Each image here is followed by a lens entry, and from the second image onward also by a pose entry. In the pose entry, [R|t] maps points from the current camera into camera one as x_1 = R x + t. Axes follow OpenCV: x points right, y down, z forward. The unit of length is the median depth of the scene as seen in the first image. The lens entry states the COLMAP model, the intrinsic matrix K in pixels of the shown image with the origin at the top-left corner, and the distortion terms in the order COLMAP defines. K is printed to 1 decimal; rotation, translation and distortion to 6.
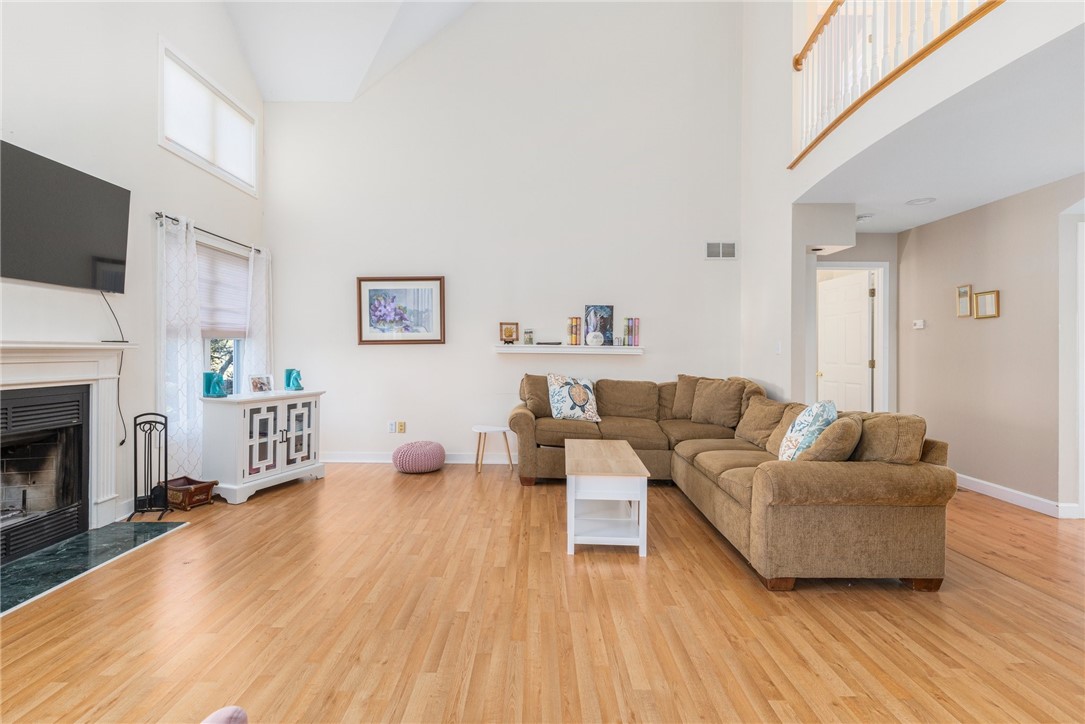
lens RADIAL K [[520.6, 0, 535.2], [0, 520.6, 344.7], [0, 0, 1]] dist [0.002132, 0.000015]
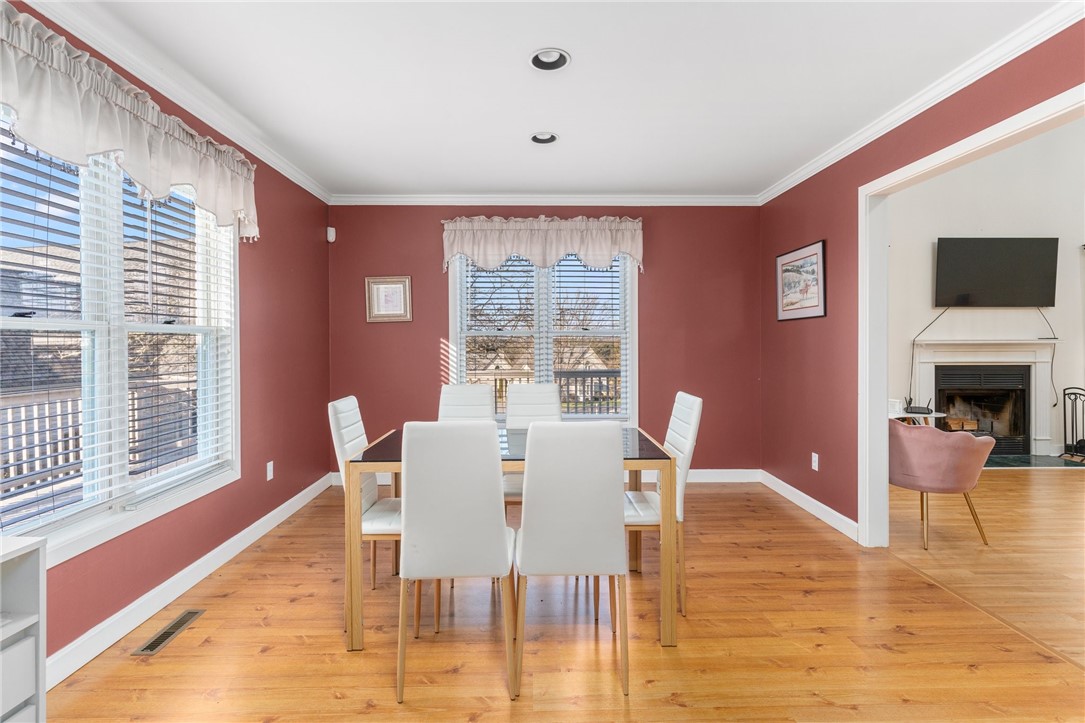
lens RADIAL K [[520.6, 0, 535.2], [0, 520.6, 344.2], [0, 0, 1]] dist [0.002132, 0.000015]
pose [[0.016173, 0.003753, -0.999862, 0.542162], [0.014982, 0.999880, 0.003995, -0.013795], [0.999757, -0.015045, 0.016114, -0.412269]]
